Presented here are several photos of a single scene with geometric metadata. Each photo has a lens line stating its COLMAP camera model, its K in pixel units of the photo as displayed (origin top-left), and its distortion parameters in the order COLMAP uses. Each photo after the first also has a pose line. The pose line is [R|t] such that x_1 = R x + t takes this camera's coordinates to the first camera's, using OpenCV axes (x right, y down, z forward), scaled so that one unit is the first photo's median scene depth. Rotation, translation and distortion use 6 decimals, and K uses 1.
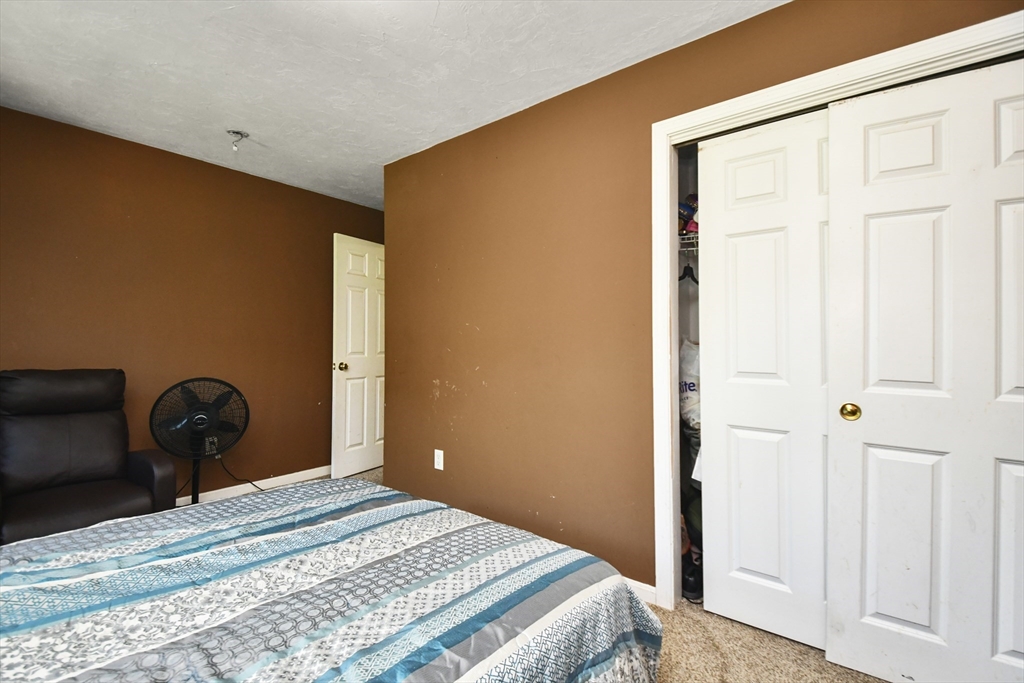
lens RADIAL K [[454.2, 0, 494.2], [0, 454.2, 351.4], [0, 0, 1]] dist [0.011666, -0.000505]
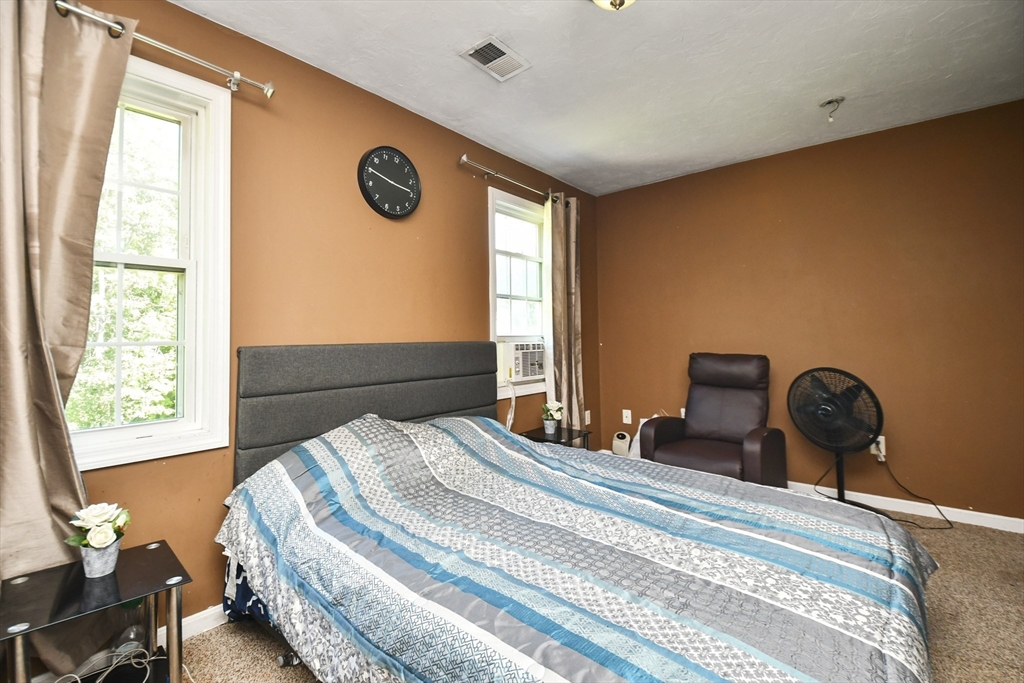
lens RADIAL K [[454.0, 0, 505.8], [0, 454.0, 337.0], [0, 0, 1]] dist [0.026029, -0.021065]
pose [[0.008869, -0.001271, -0.999960, 0.345053], [-0.007649, 0.999970, -0.001339, -0.001372], [0.999931, 0.007660, 0.008859, 0.342053]]
